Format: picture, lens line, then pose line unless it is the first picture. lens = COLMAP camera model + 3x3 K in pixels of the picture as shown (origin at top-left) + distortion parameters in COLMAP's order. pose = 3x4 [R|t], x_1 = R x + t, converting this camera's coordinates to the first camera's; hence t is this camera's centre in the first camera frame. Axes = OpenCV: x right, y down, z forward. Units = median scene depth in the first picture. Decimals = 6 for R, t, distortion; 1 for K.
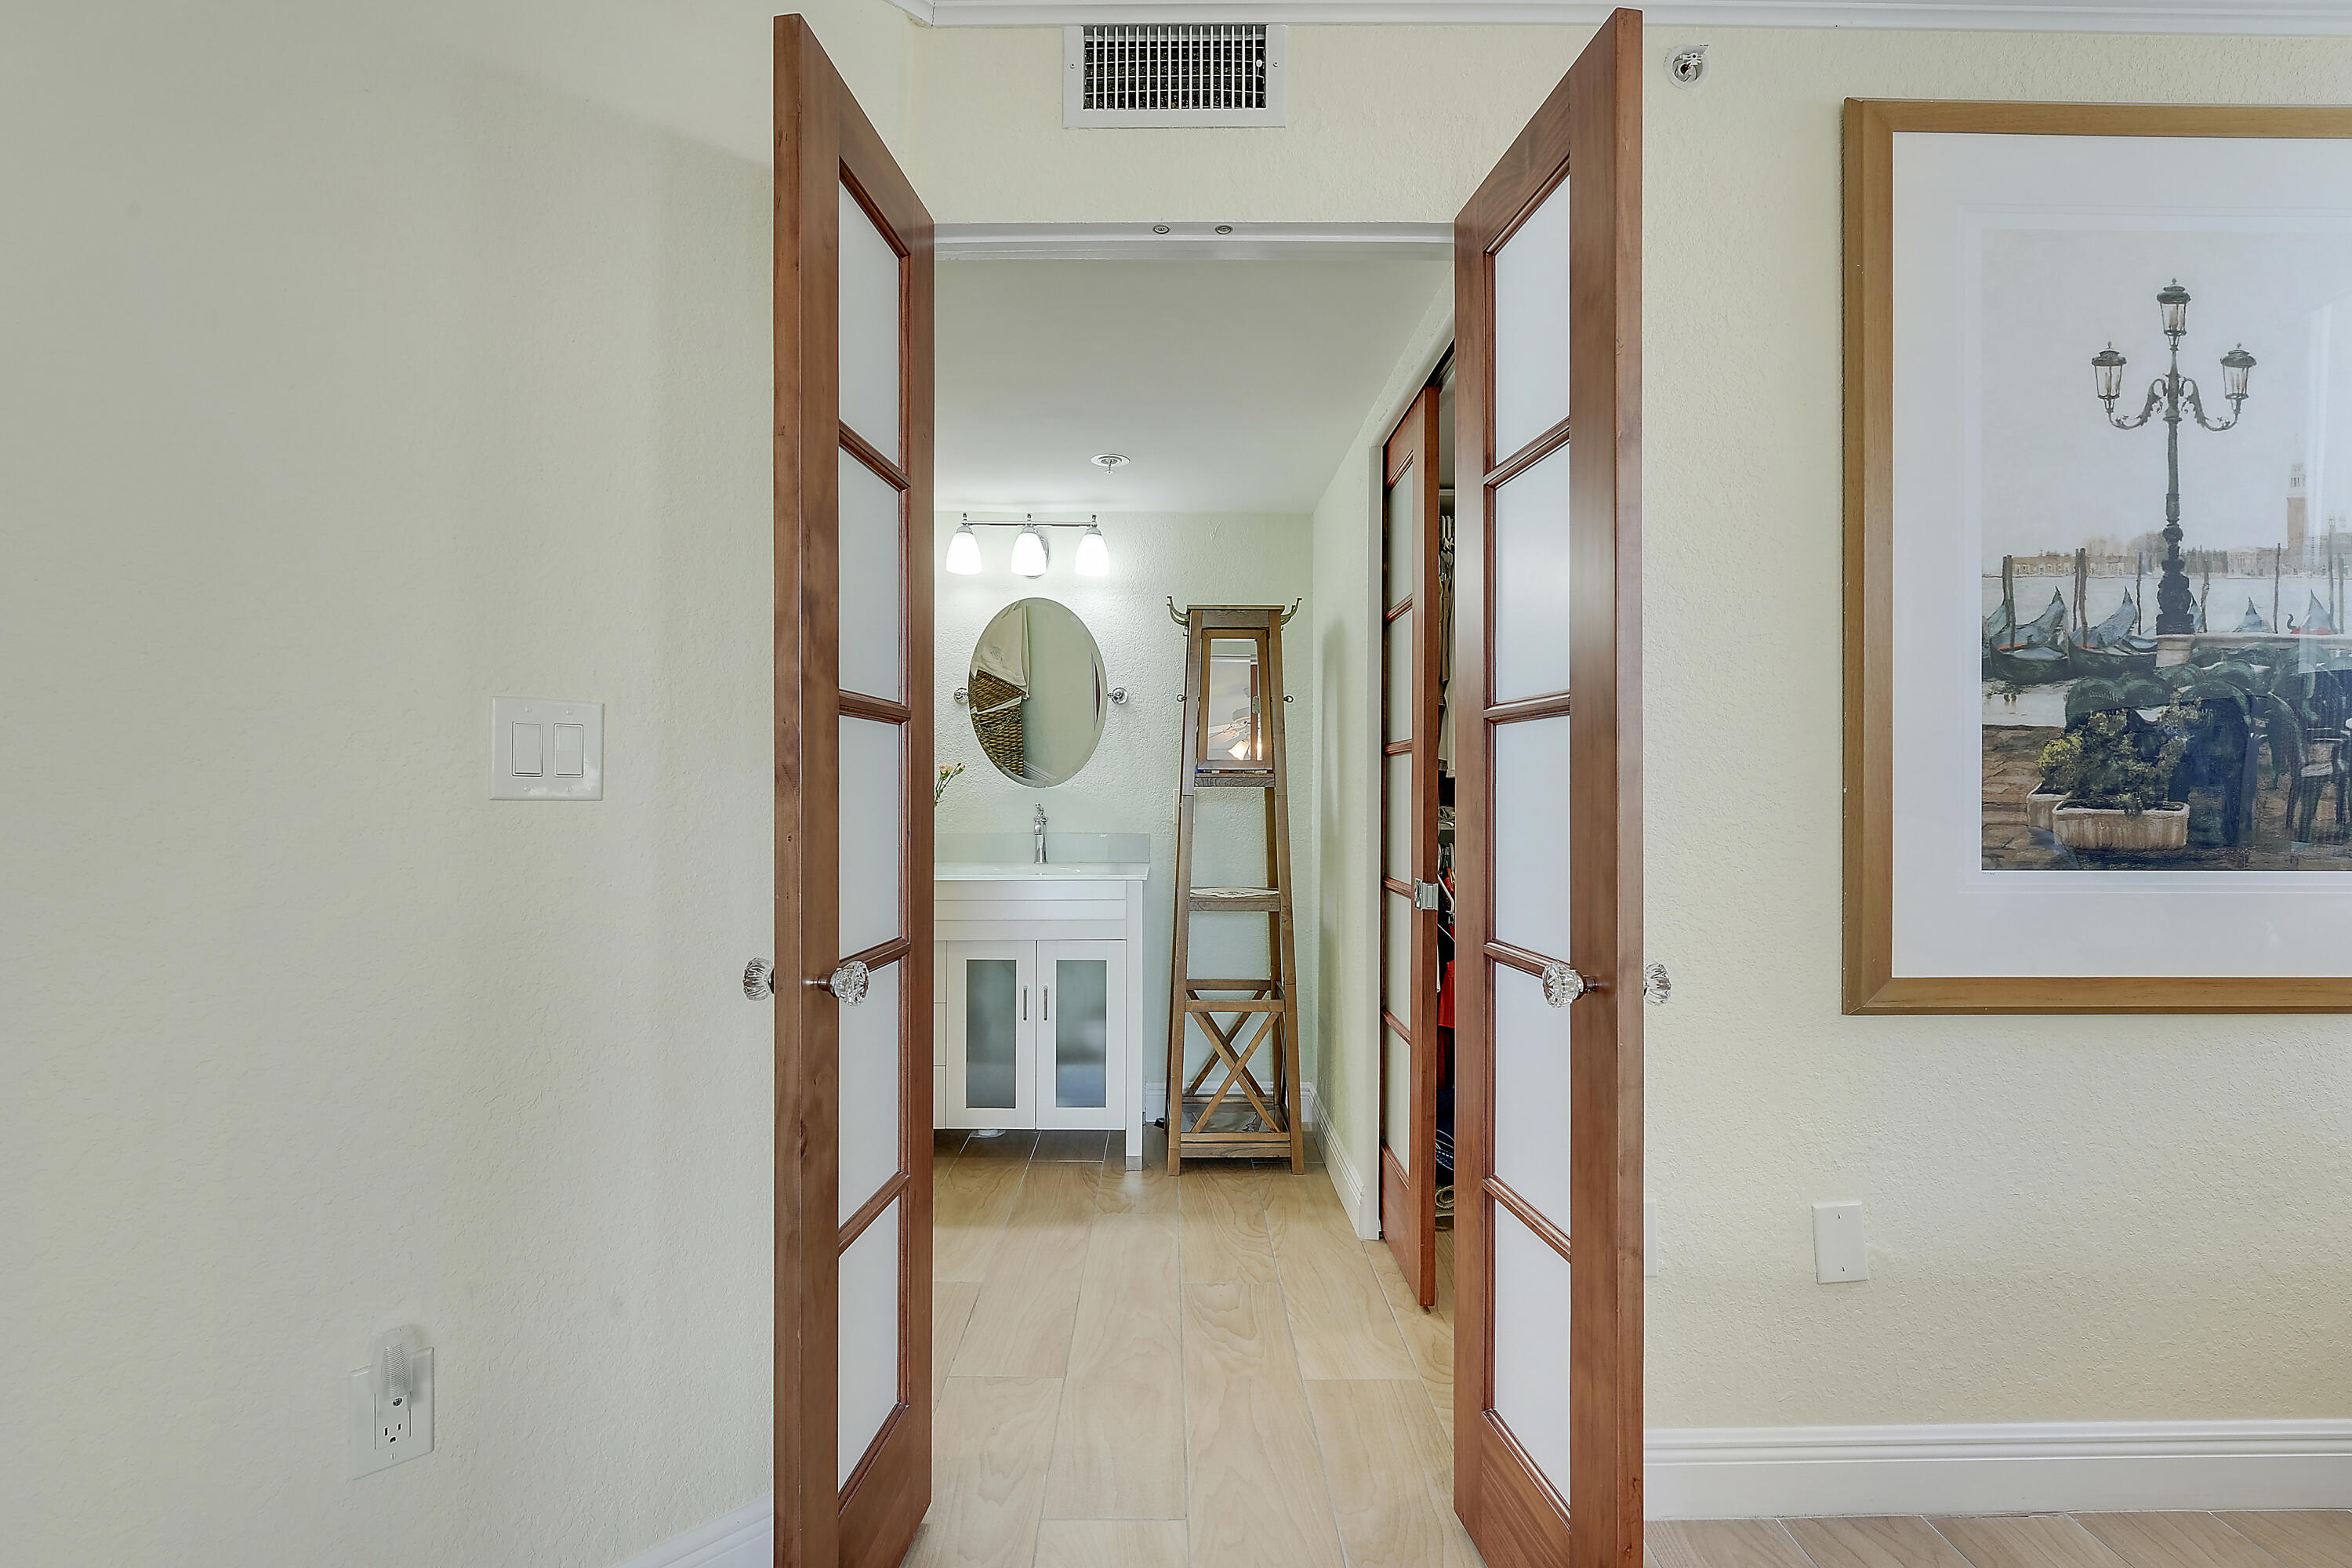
lens RADIAL K [[1046.2, 0, 1167.7], [0, 1046.2, 785.4], [0, 0, 1]] dist [-0.028613, 0.005443]
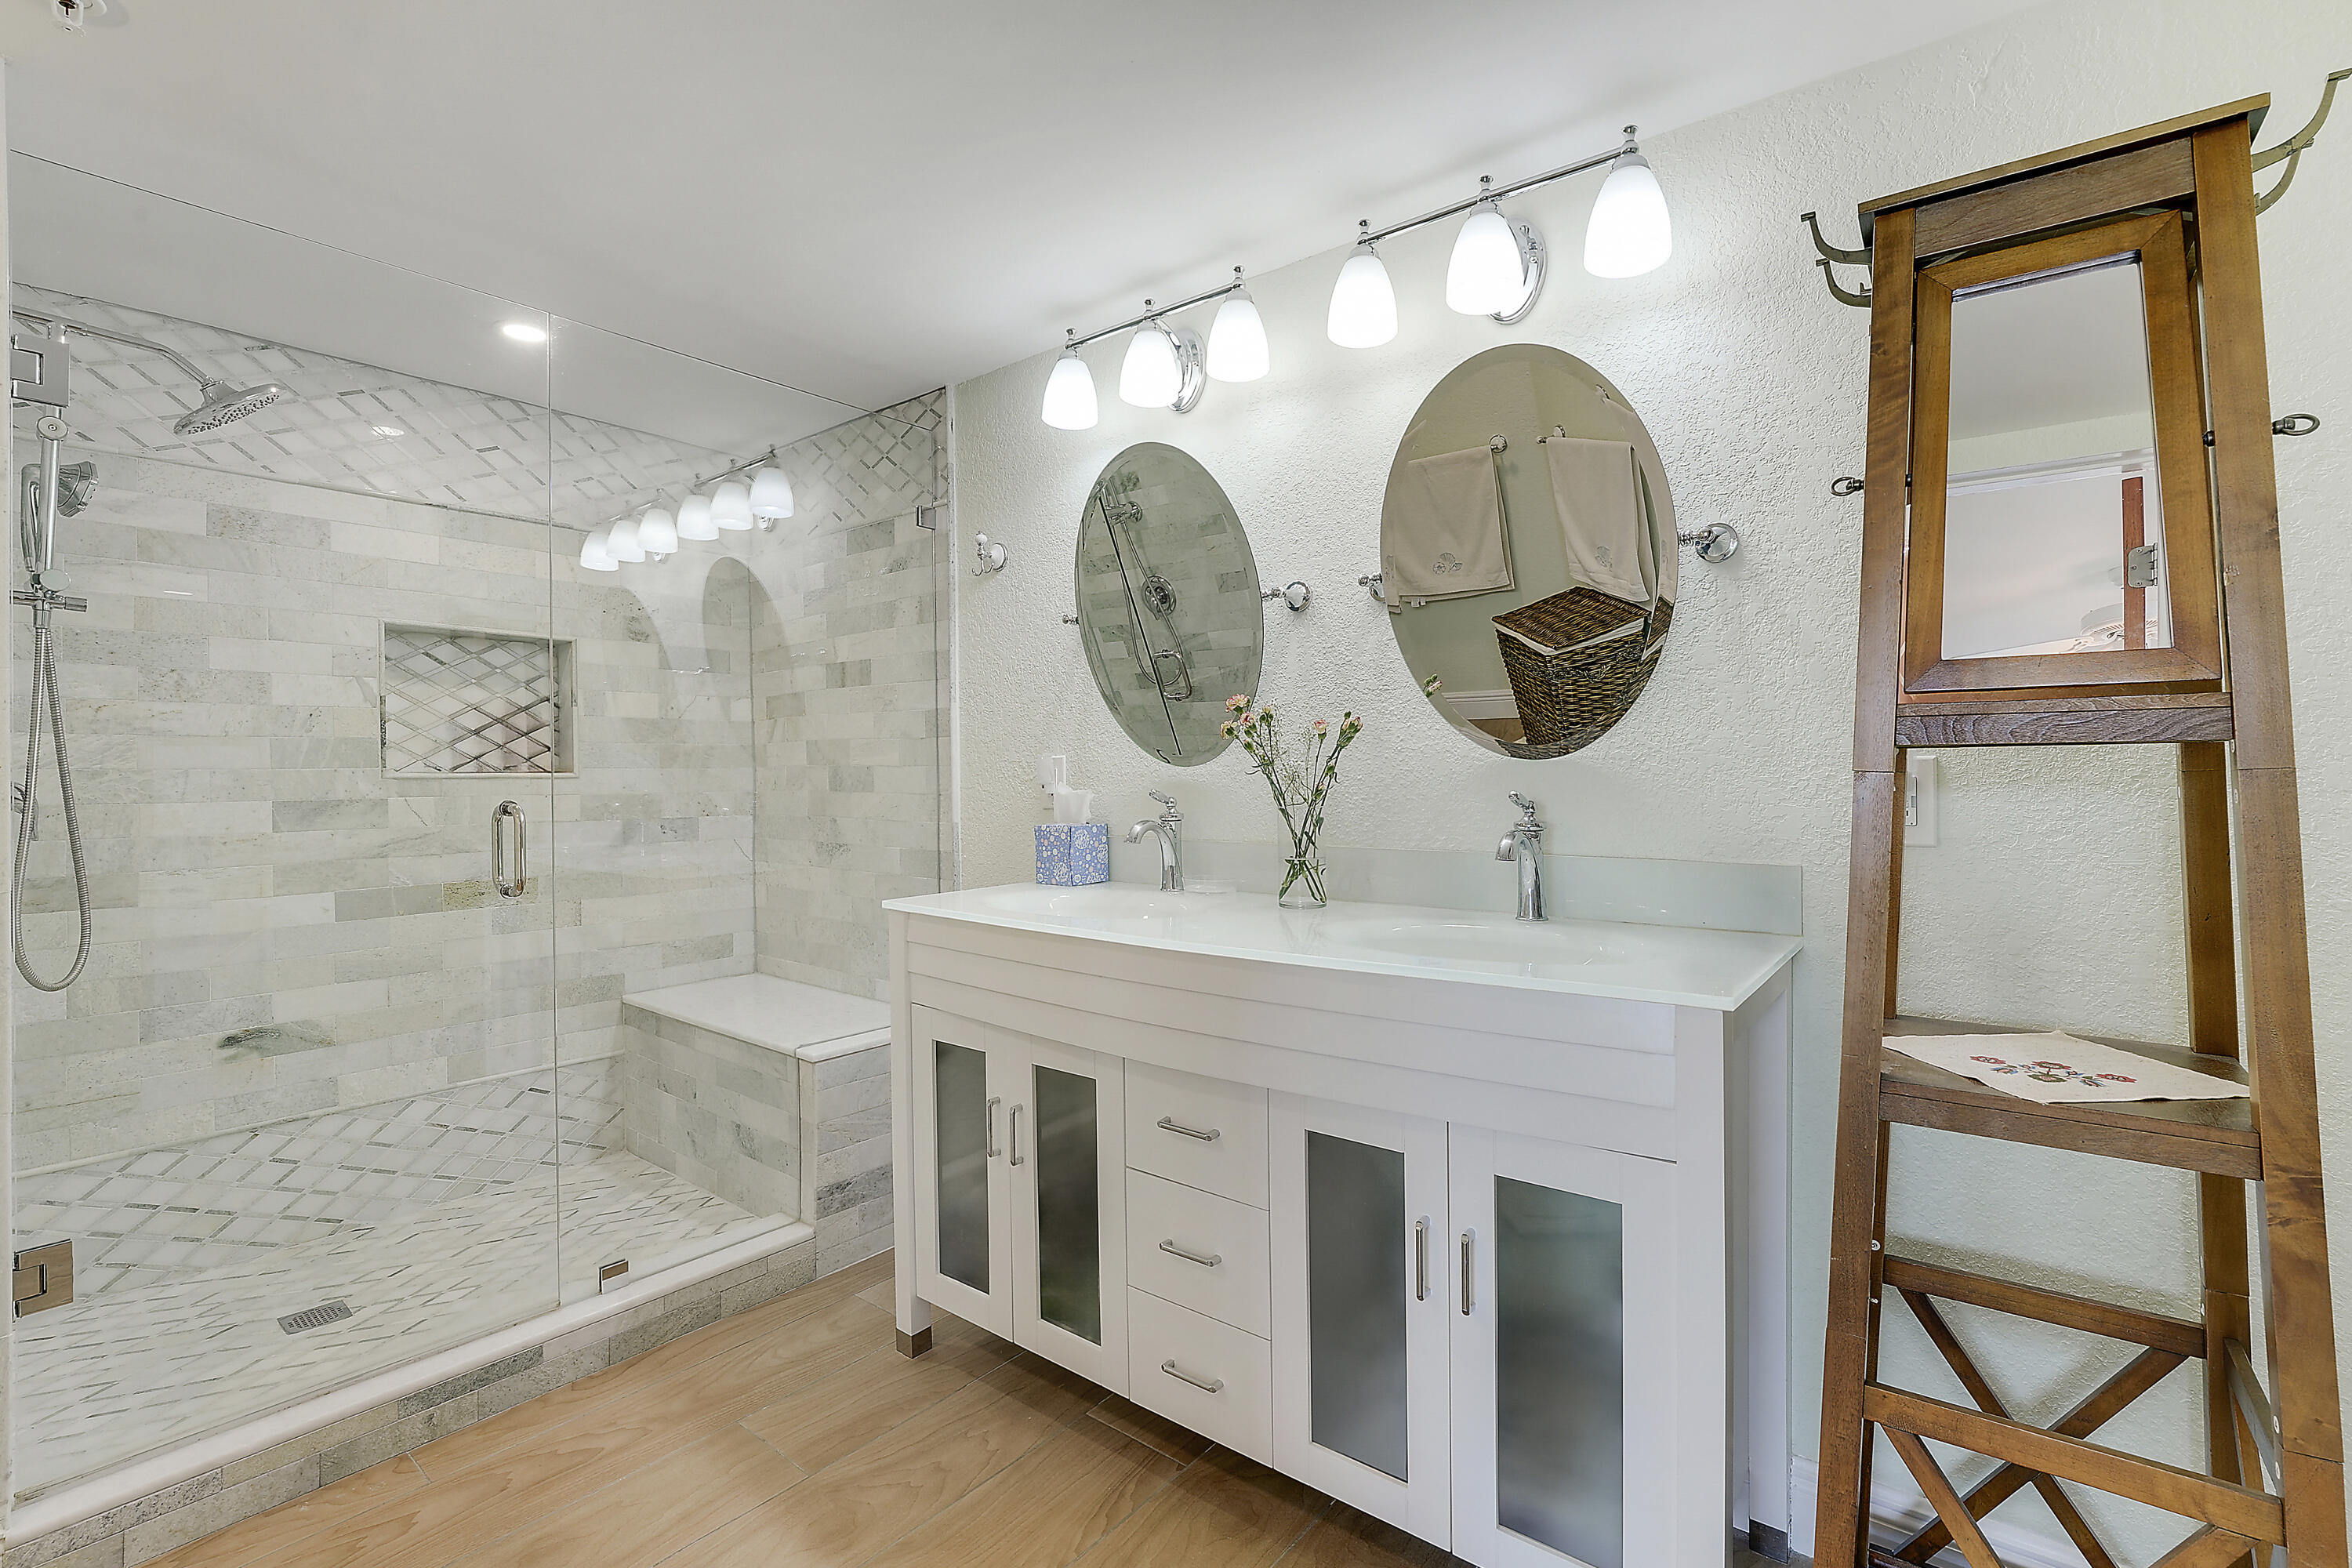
lens RADIAL K [[1046.2, 0, 1167.7], [0, 1046.2, 785.4], [0, 0, 1]] dist [-0.028613, 0.005443]
pose [[0.778896, -0.002589, -0.627148, 0.047484], [0.012338, 0.999861, 0.011196, 0.006871], [0.627032, -0.016459, 0.778820, 0.561888]]
